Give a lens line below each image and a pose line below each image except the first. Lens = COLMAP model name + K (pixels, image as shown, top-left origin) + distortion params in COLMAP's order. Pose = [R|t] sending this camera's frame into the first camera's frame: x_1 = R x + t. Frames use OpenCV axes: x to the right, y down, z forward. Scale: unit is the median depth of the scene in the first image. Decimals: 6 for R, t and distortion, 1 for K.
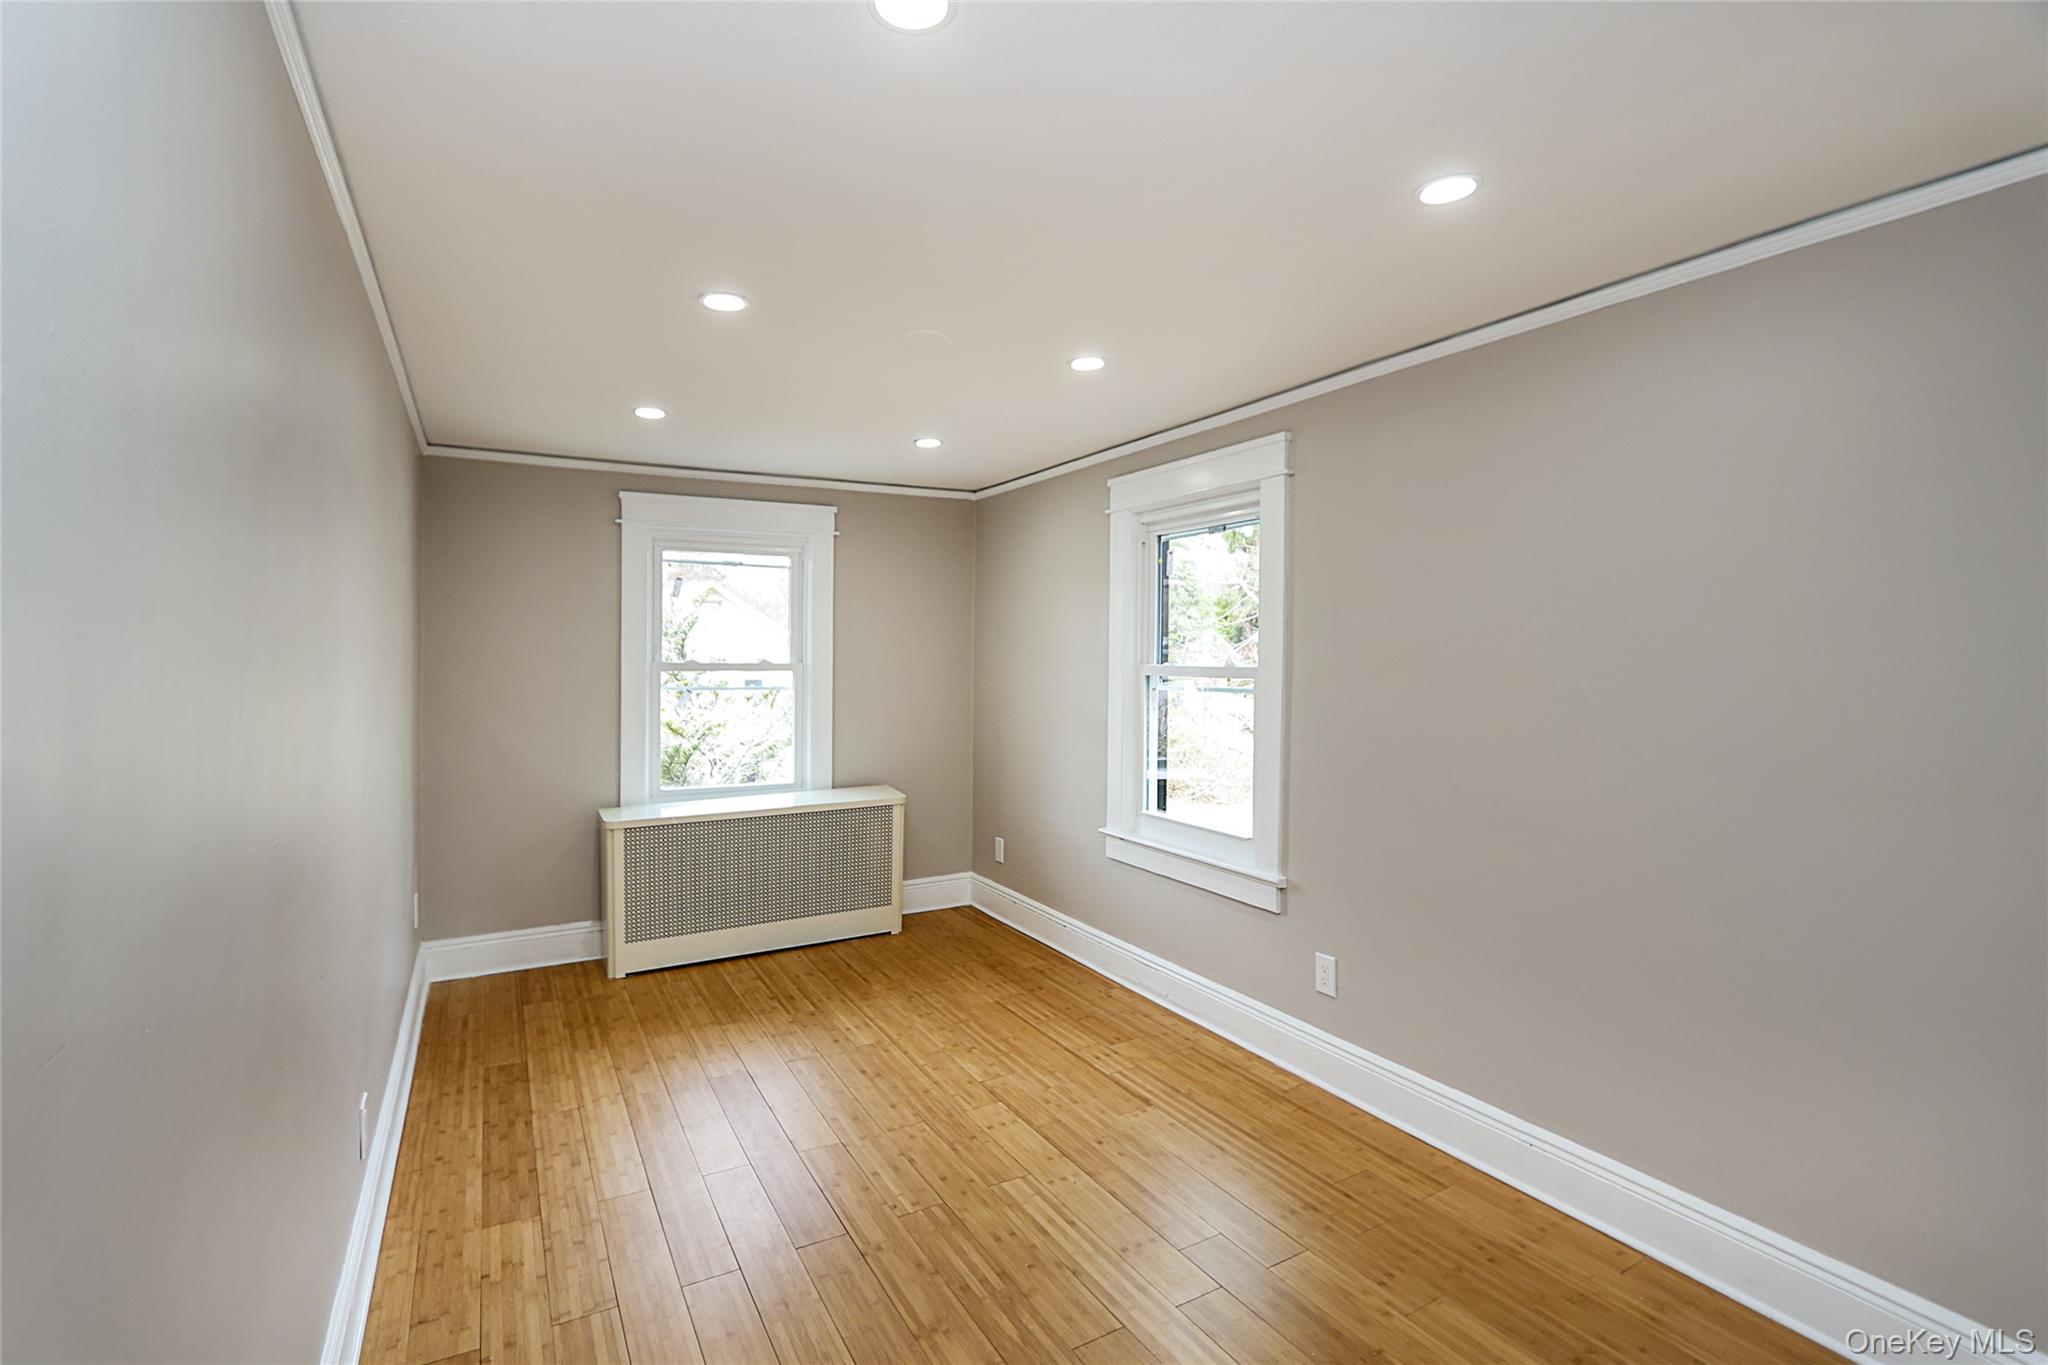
lens RADIAL K [[972.1, 0, 1028.9], [0, 972.1, 670.0], [0, 0, 1]] dist [-0.005308, -0.000269]
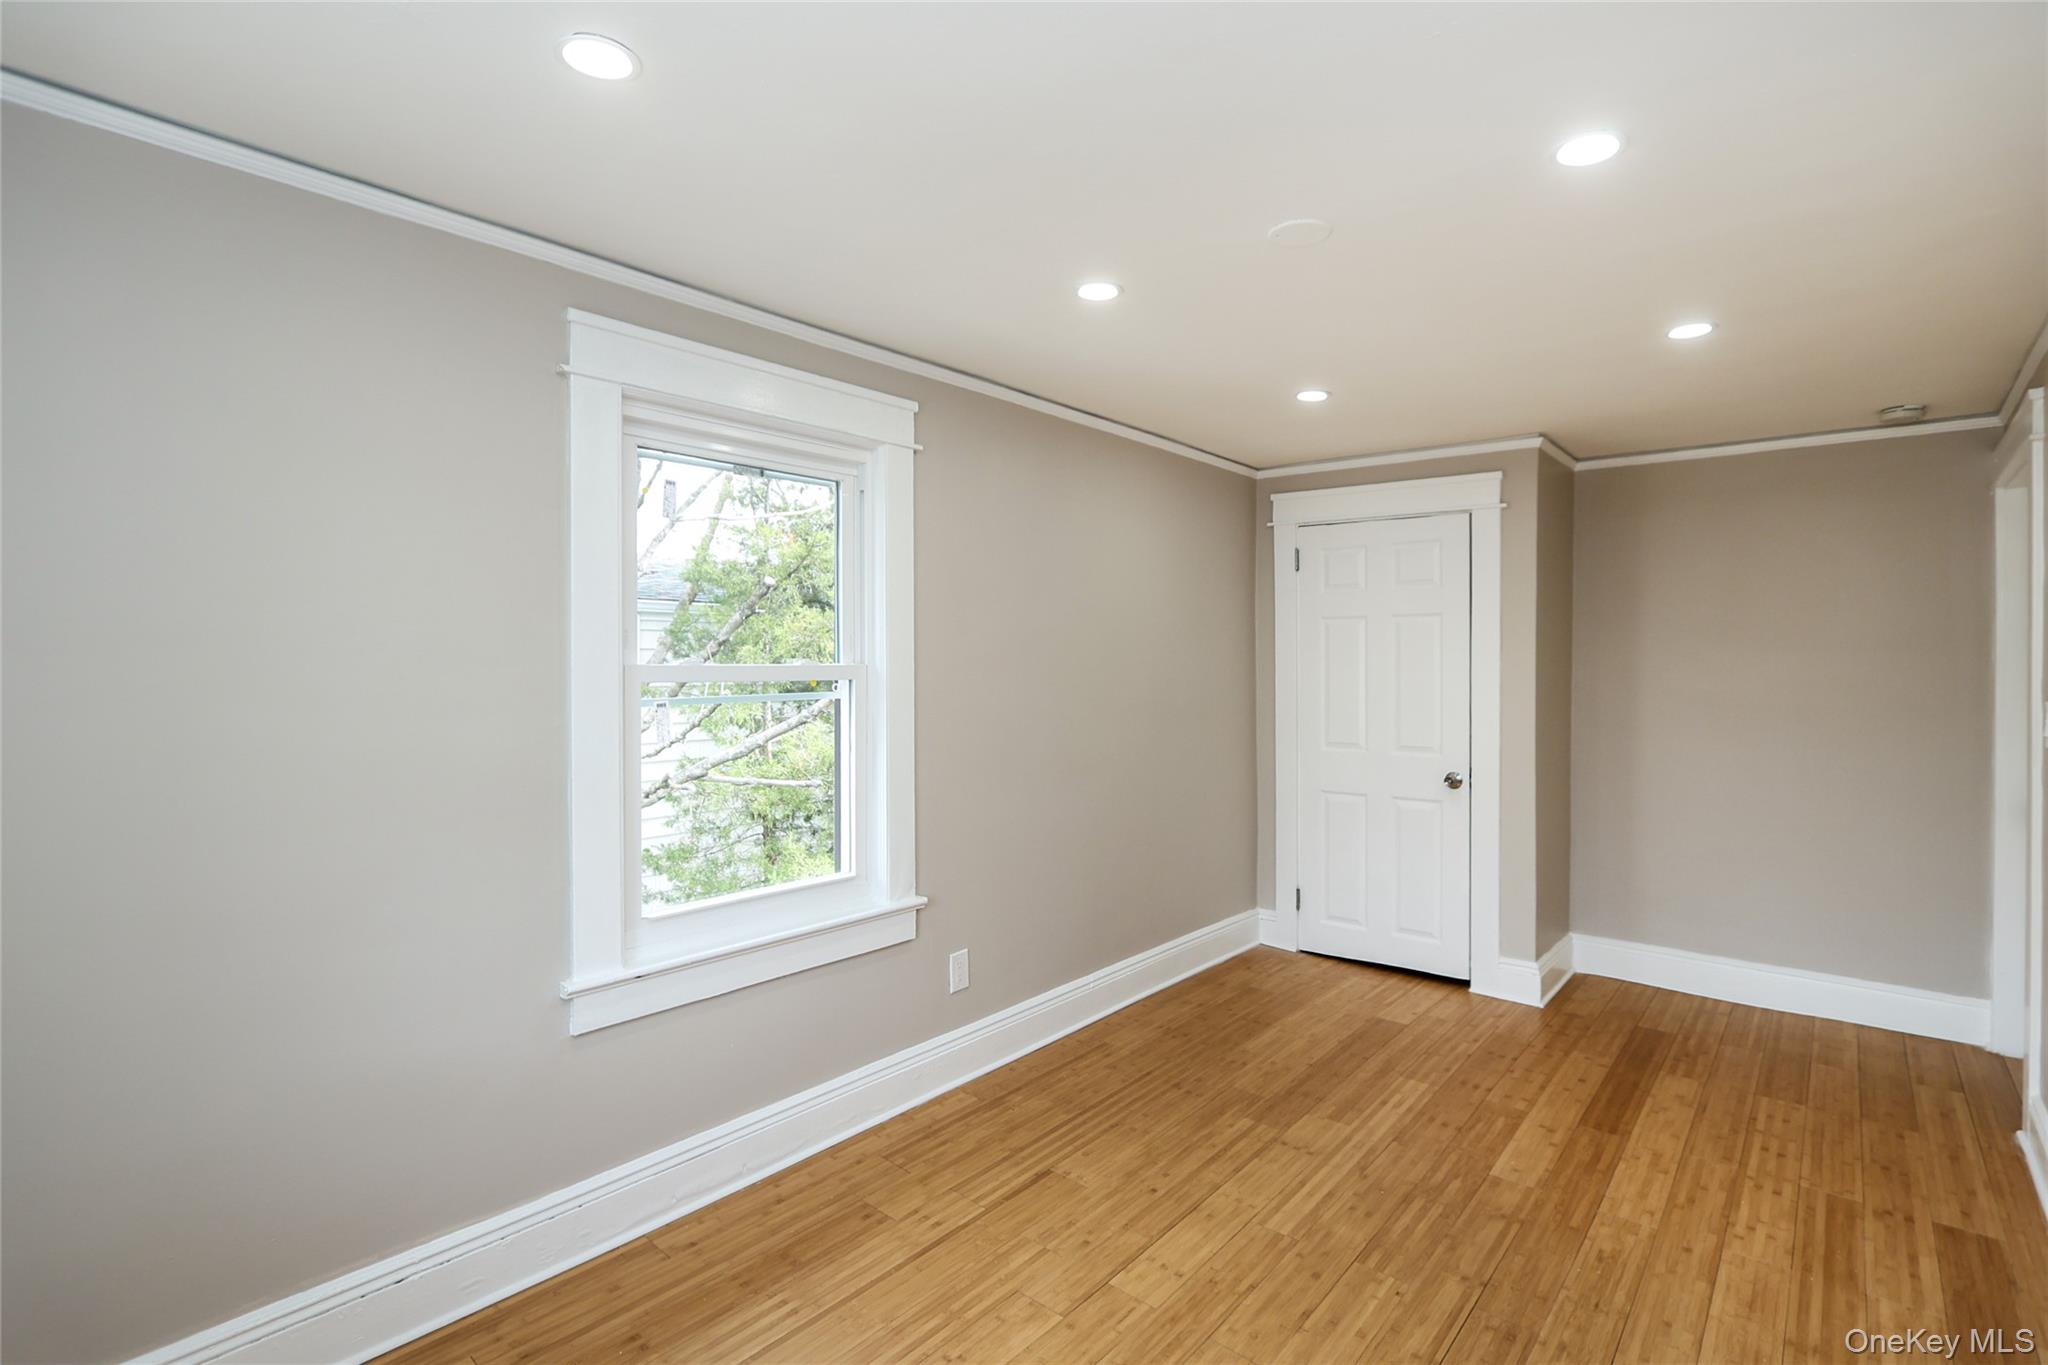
lens RADIAL K [[972.1, 0, 1028.9], [0, 972.1, 670.0], [0, 0, 1]] dist [-0.005308, -0.000269]
pose [[-0.353229, -0.016113, 0.935398, -0.656055], [0.003347, 0.999823, 0.018487, -0.017055], [-0.935531, 0.009661, -0.353112, 1.282910]]
